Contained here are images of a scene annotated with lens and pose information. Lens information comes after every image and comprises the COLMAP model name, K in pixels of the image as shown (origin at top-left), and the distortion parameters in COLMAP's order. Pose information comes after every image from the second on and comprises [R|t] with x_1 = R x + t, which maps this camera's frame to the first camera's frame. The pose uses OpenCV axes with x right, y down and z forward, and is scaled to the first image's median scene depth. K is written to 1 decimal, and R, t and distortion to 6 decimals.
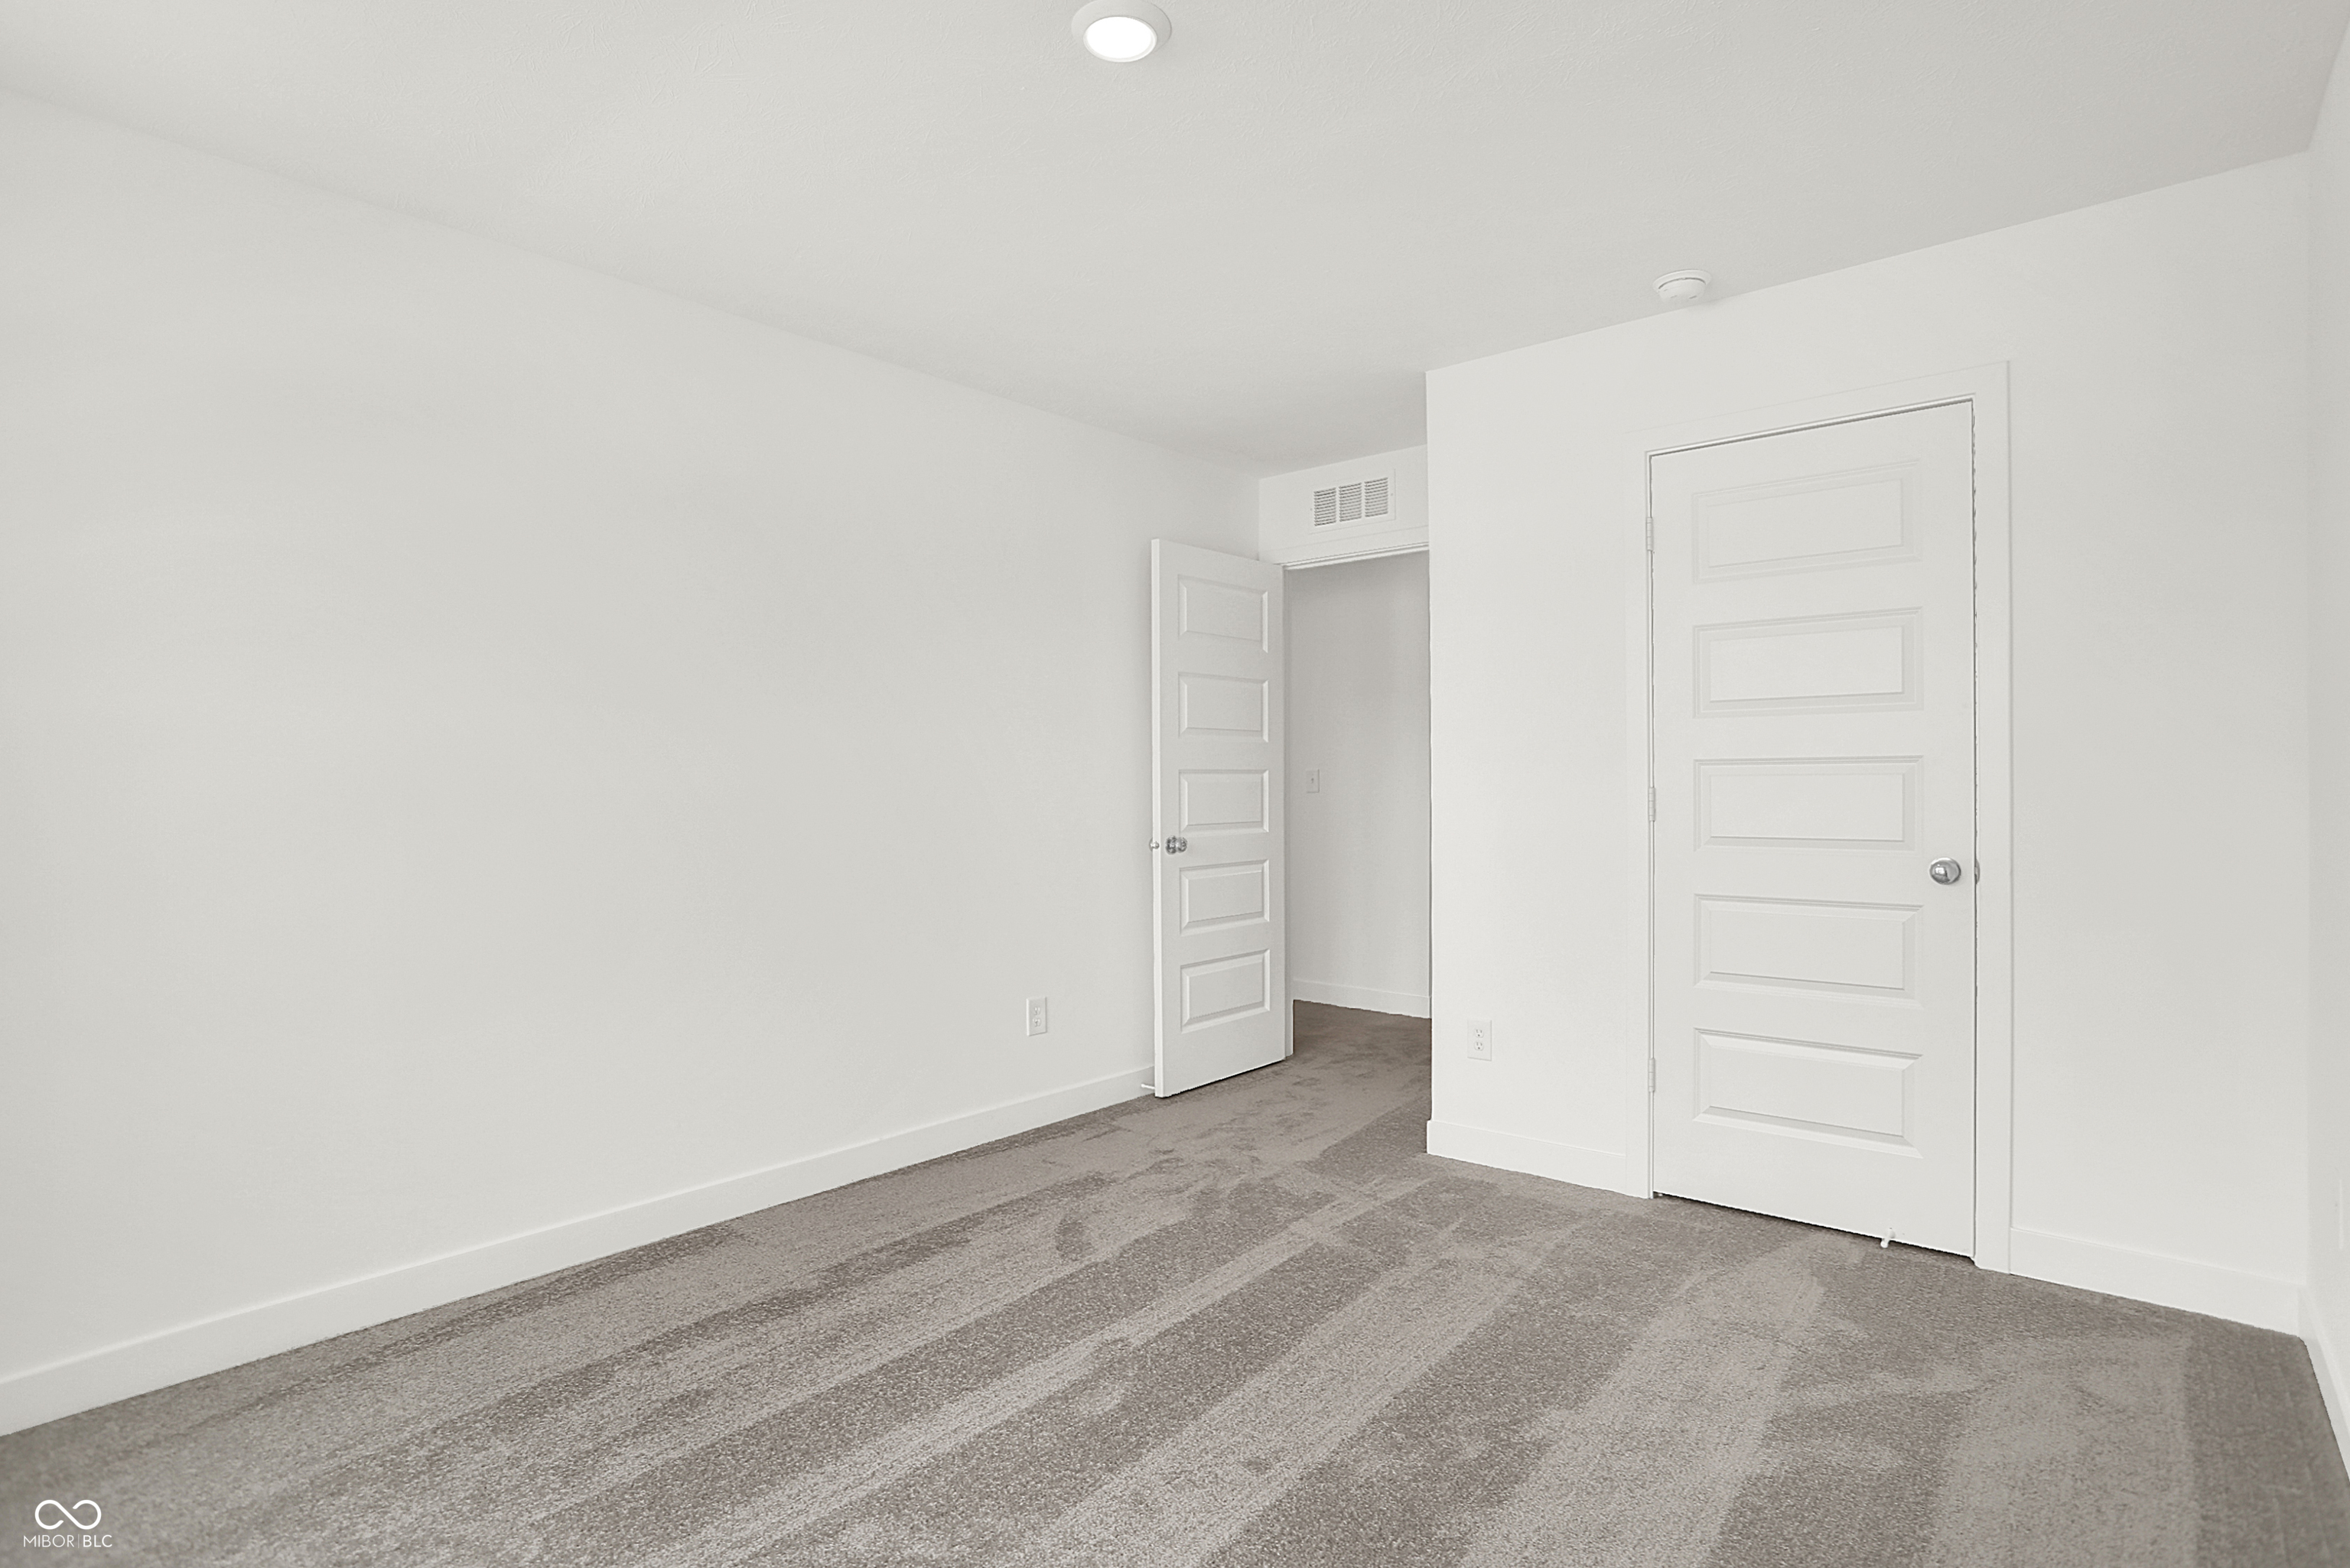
lens RADIAL K [[1168.7, 0, 1183.0], [0, 1168.7, 785.7], [0, 0, 1]] dist [-0.040402, 0.014505]
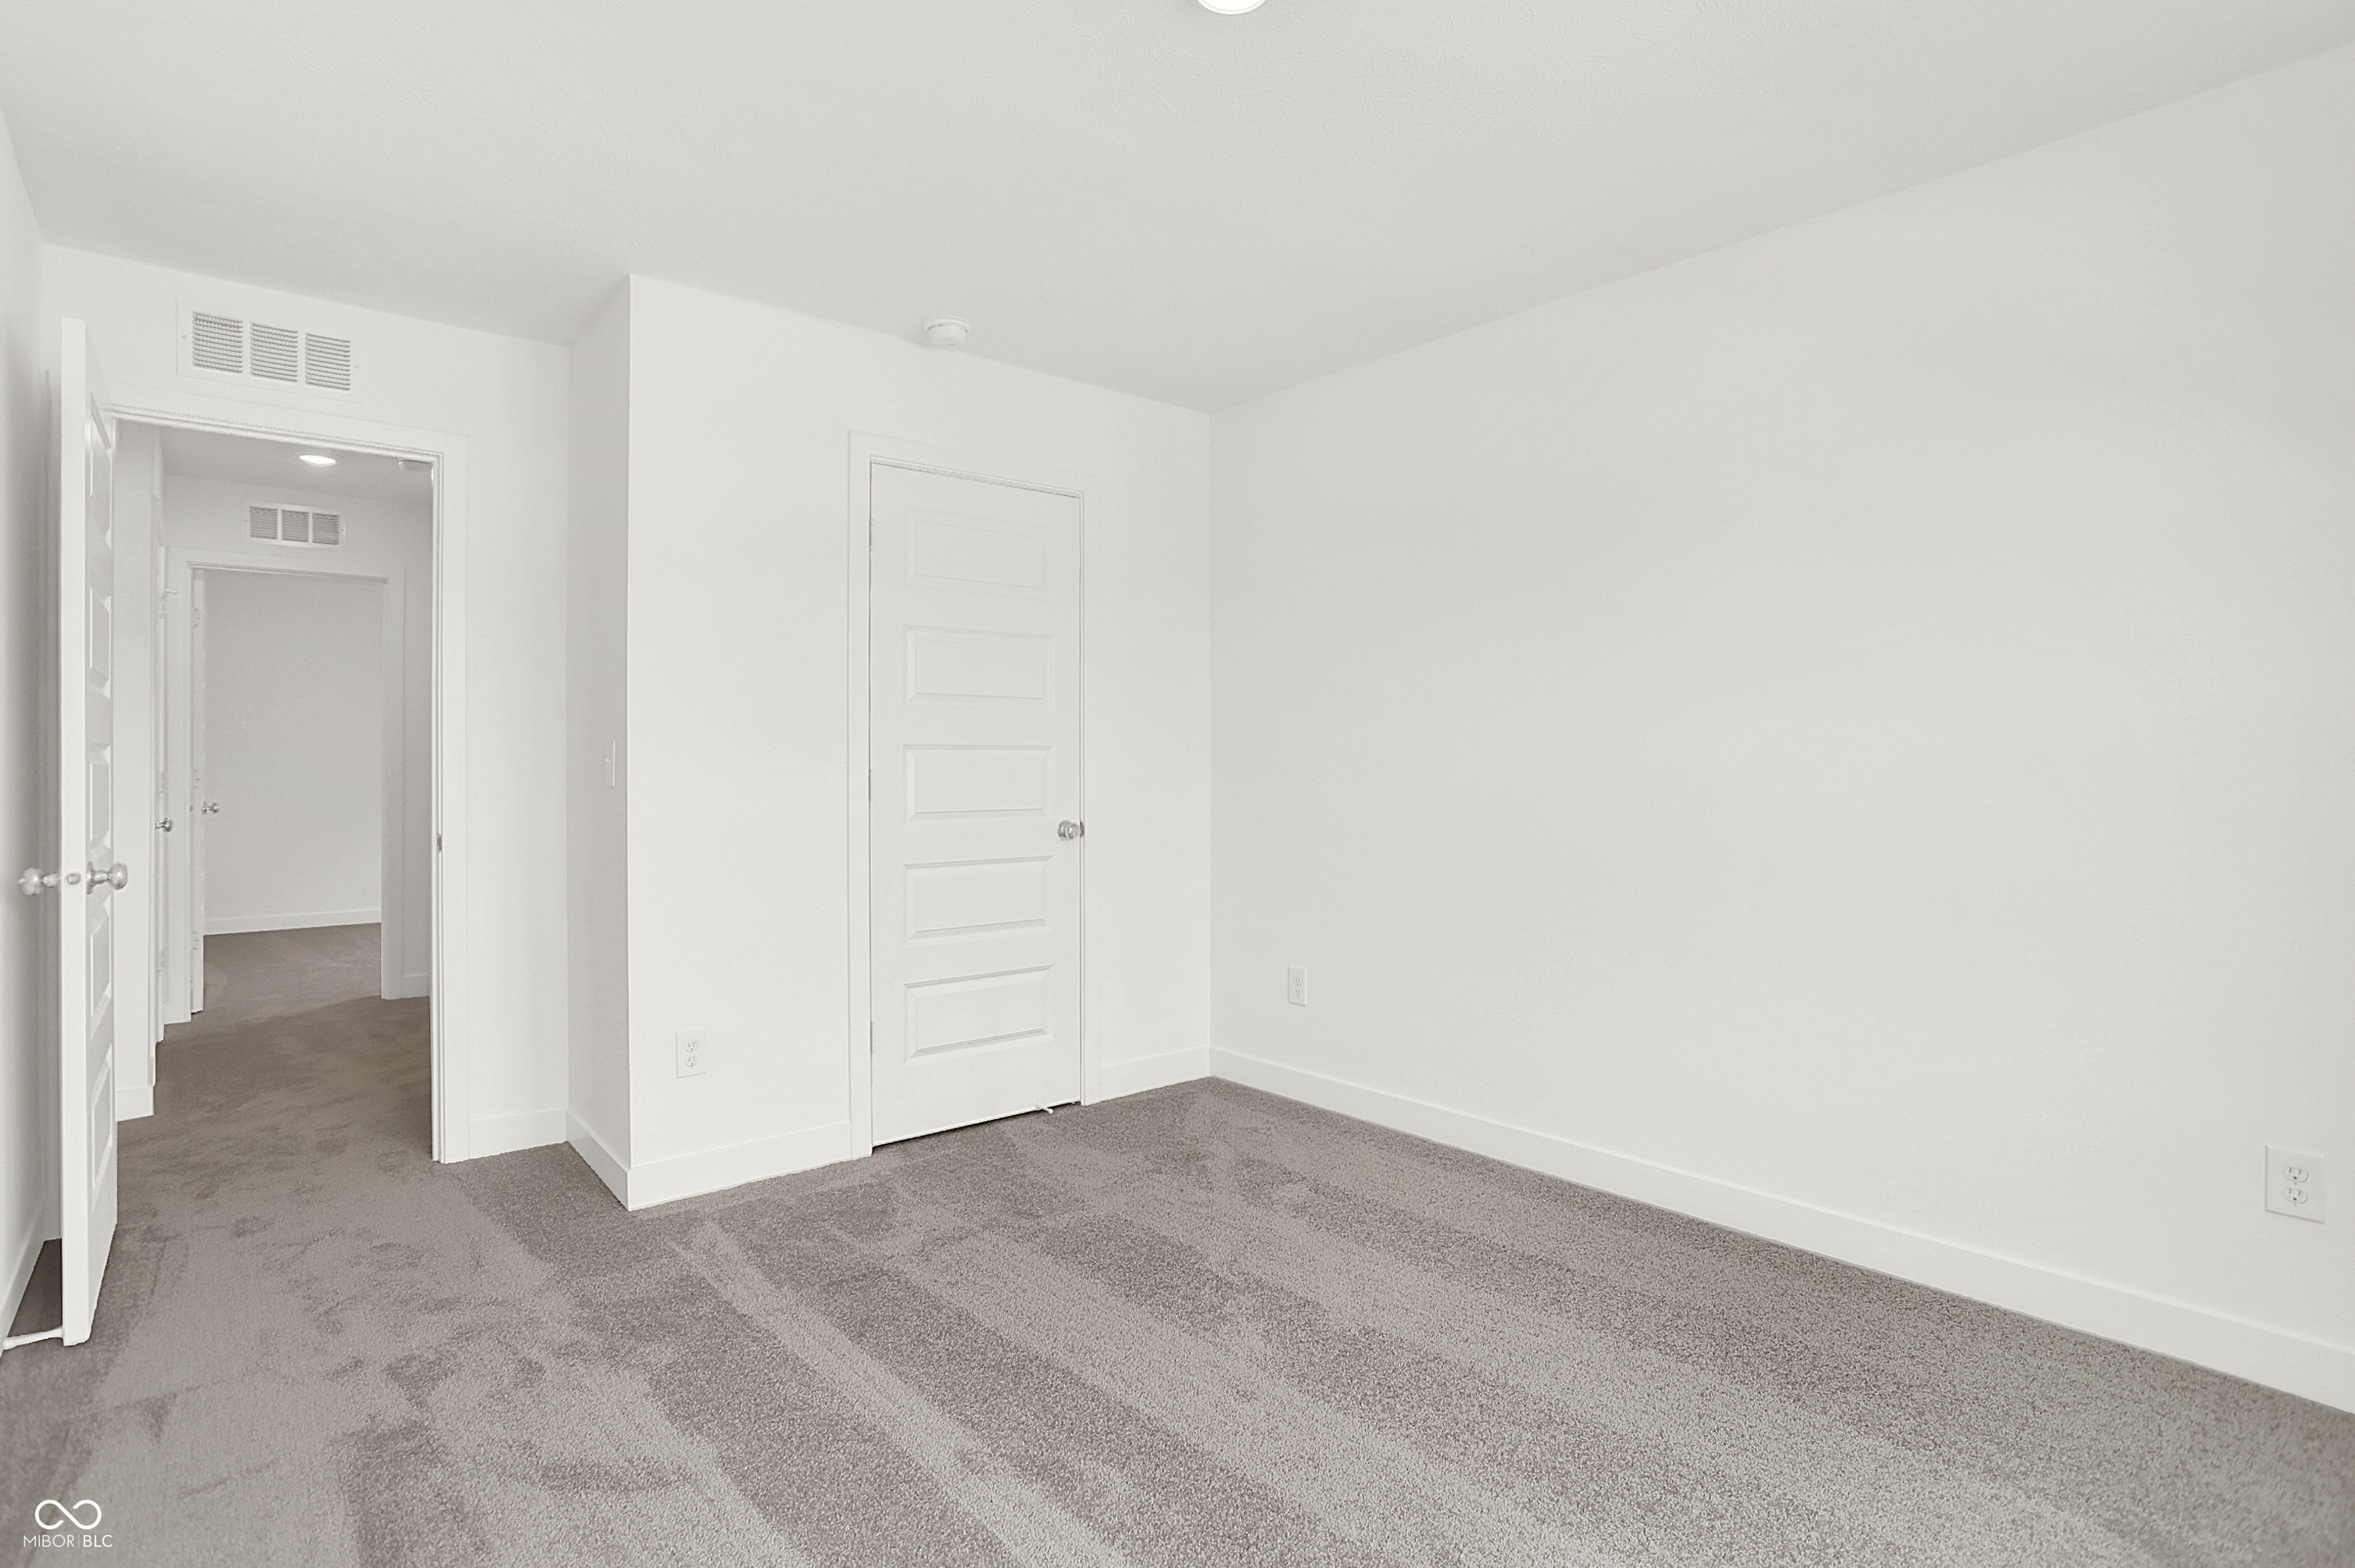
lens RADIAL K [[1171.1, 0, 1178.1], [0, 1171.1, 765.5], [0, 0, 1]] dist [-0.040402, 0.014505]
pose [[0.171092, 0.006820, 0.985232, -0.626294], [0.005655, 0.999953, -0.007904, 0.007949], [-0.985239, 0.006924, 0.171045, 0.547215]]
